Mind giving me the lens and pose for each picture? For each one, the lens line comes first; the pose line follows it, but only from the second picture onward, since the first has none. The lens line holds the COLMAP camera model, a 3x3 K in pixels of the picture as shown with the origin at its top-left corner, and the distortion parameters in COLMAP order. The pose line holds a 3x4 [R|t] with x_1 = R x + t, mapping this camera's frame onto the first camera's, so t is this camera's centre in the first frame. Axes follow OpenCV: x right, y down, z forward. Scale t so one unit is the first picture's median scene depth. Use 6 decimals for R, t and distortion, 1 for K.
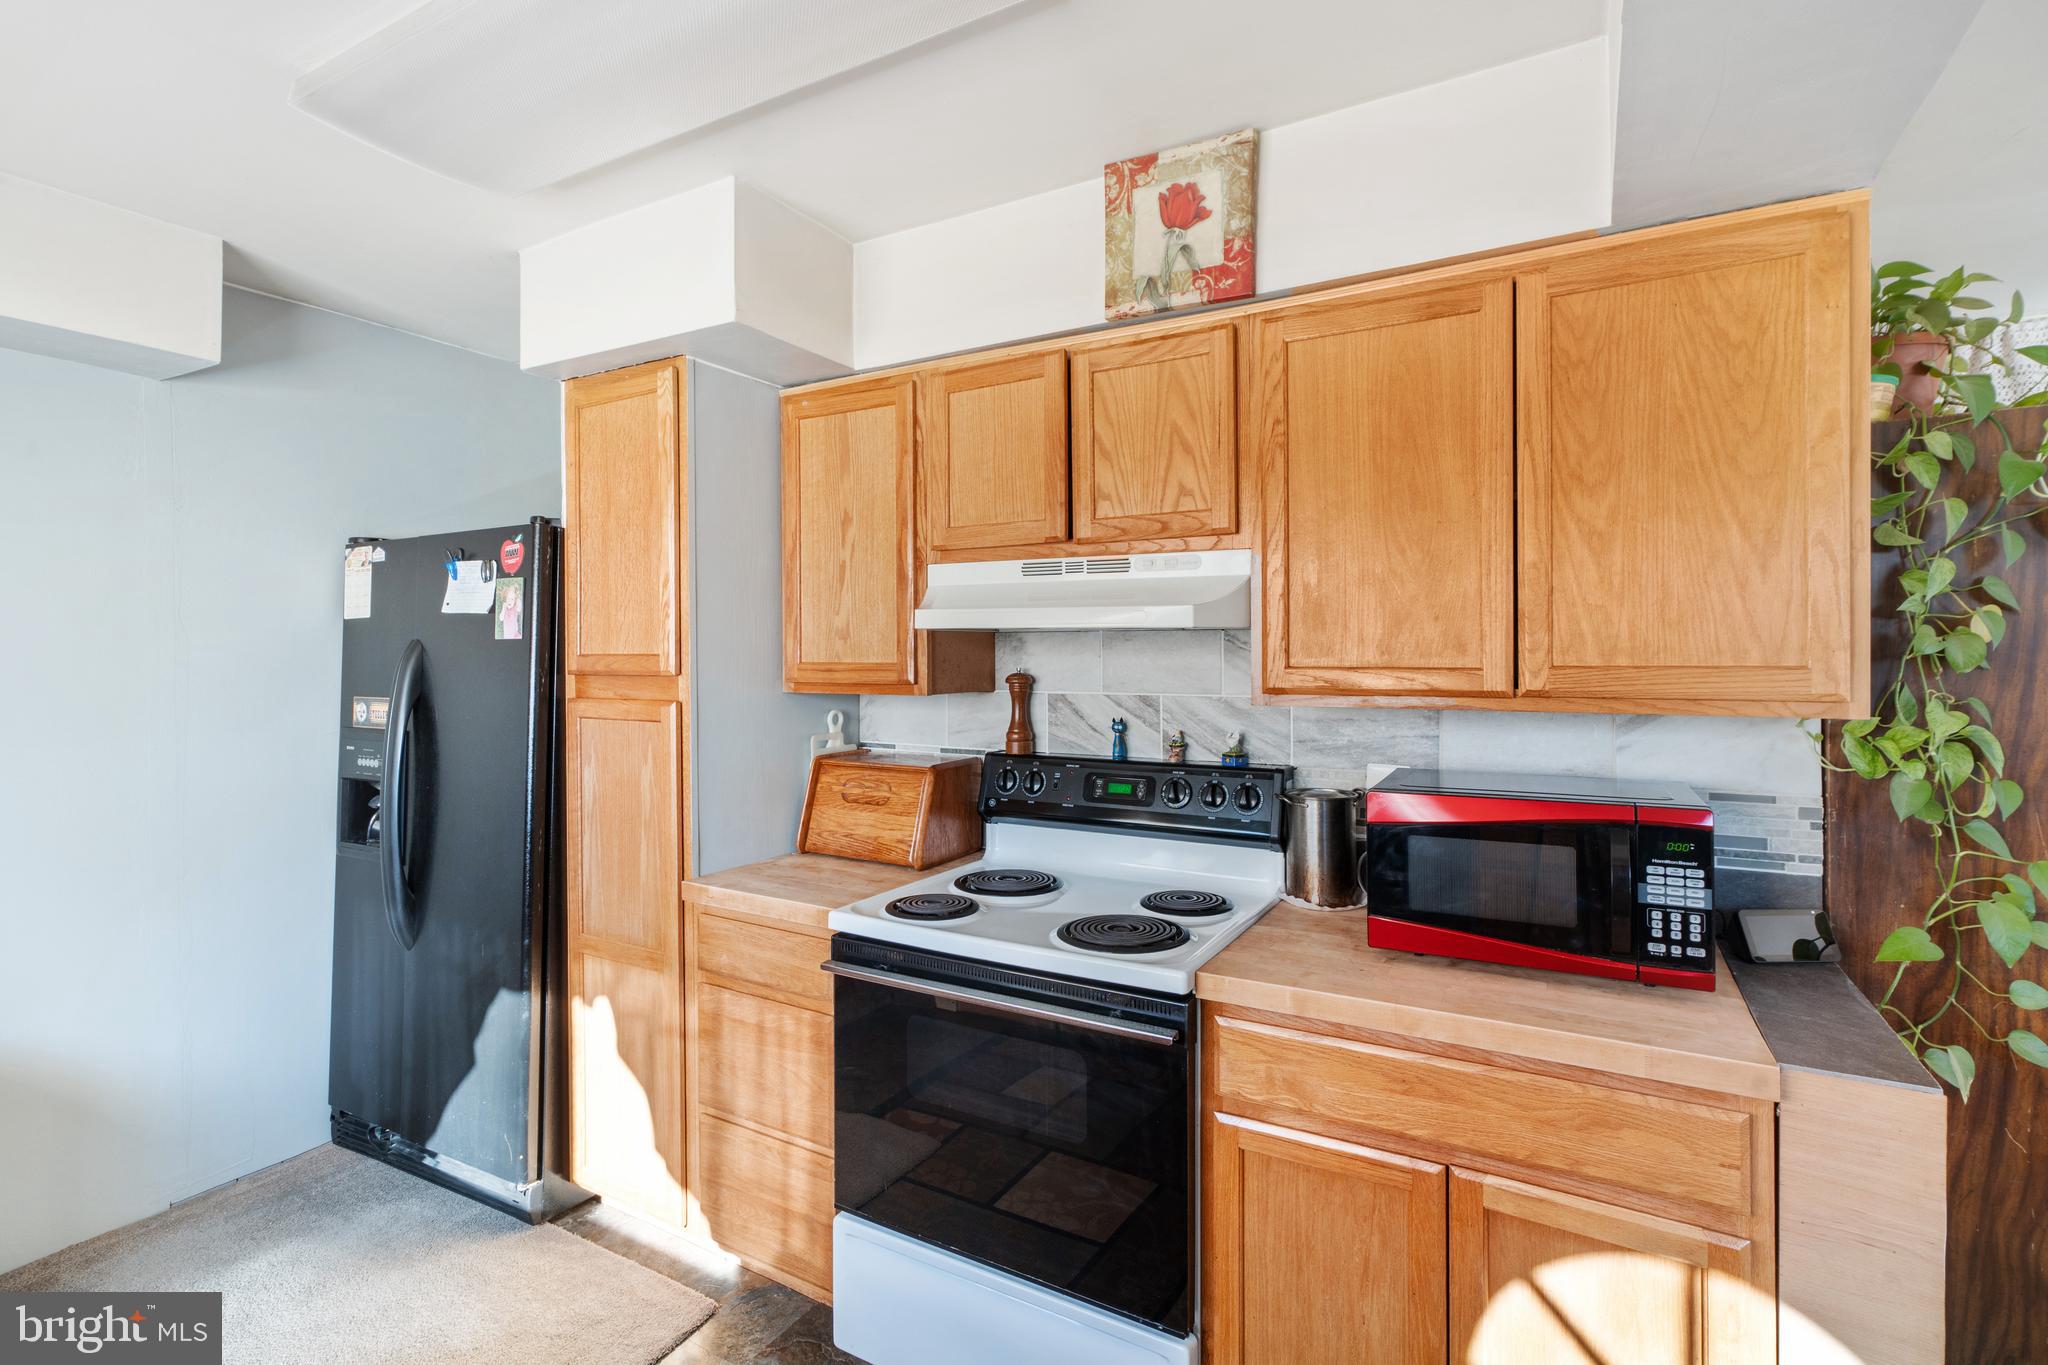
lens RADIAL K [[942.2, 0, 1025.5], [0, 942.2, 661.6], [0, 0, 1]] dist [-0.002972, 0.001180]
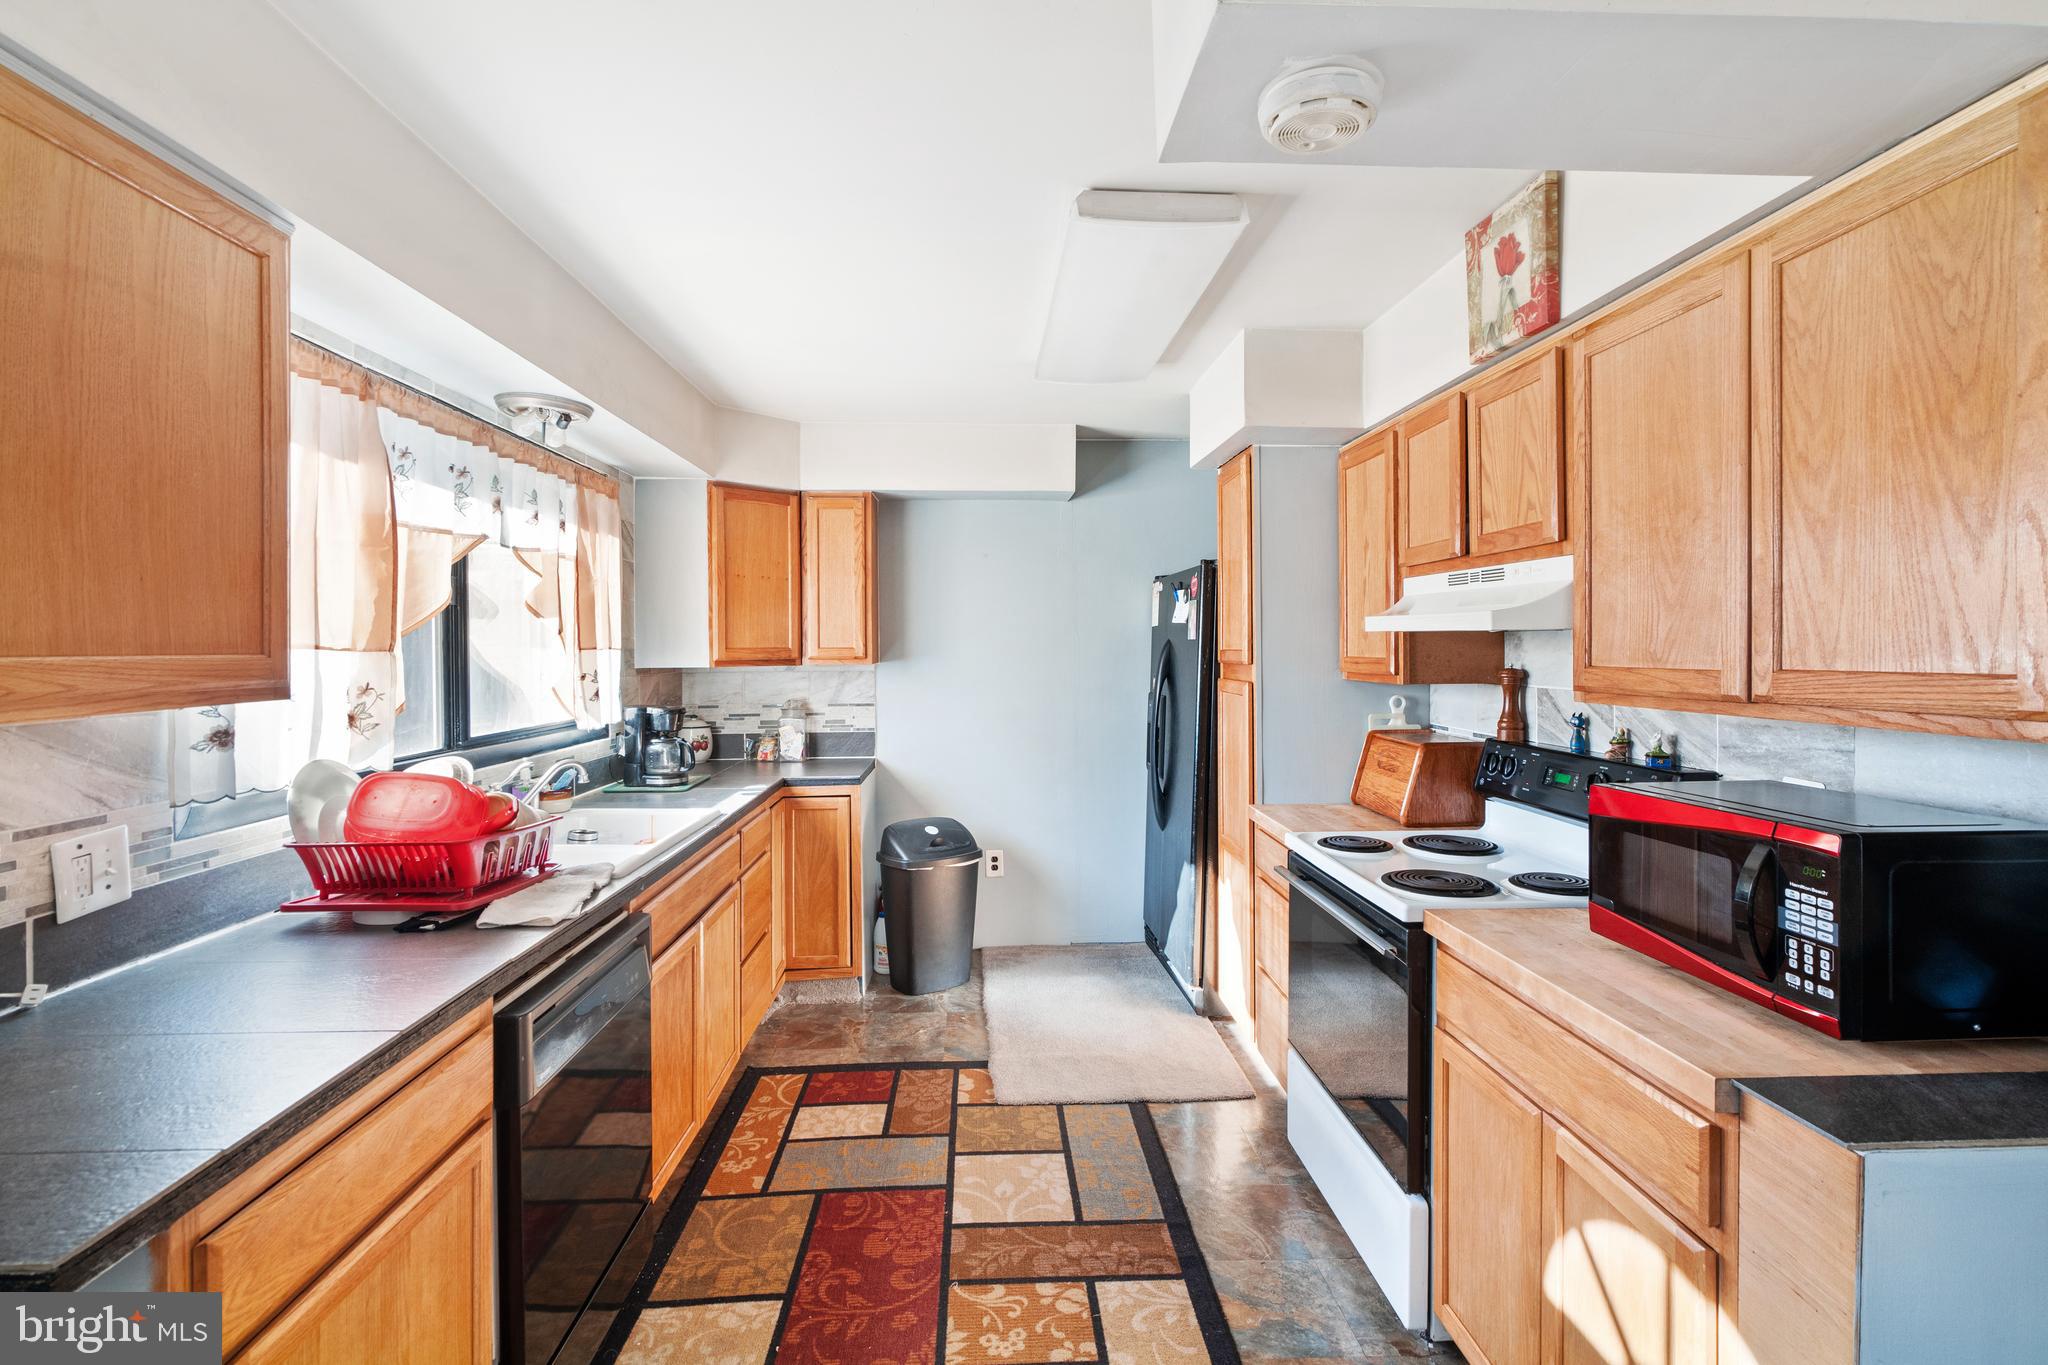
lens RADIAL K [[942.2, 0, 1032.9], [0, 942.2, 668.4], [0, 0, 1]] dist [-0.002972, 0.001180]
pose [[0.539707, 0.020823, -0.841595, 0.828255], [-0.005428, 0.999759, 0.021255, -0.010657], [0.841836, -0.006903, 0.539690, -0.090564]]
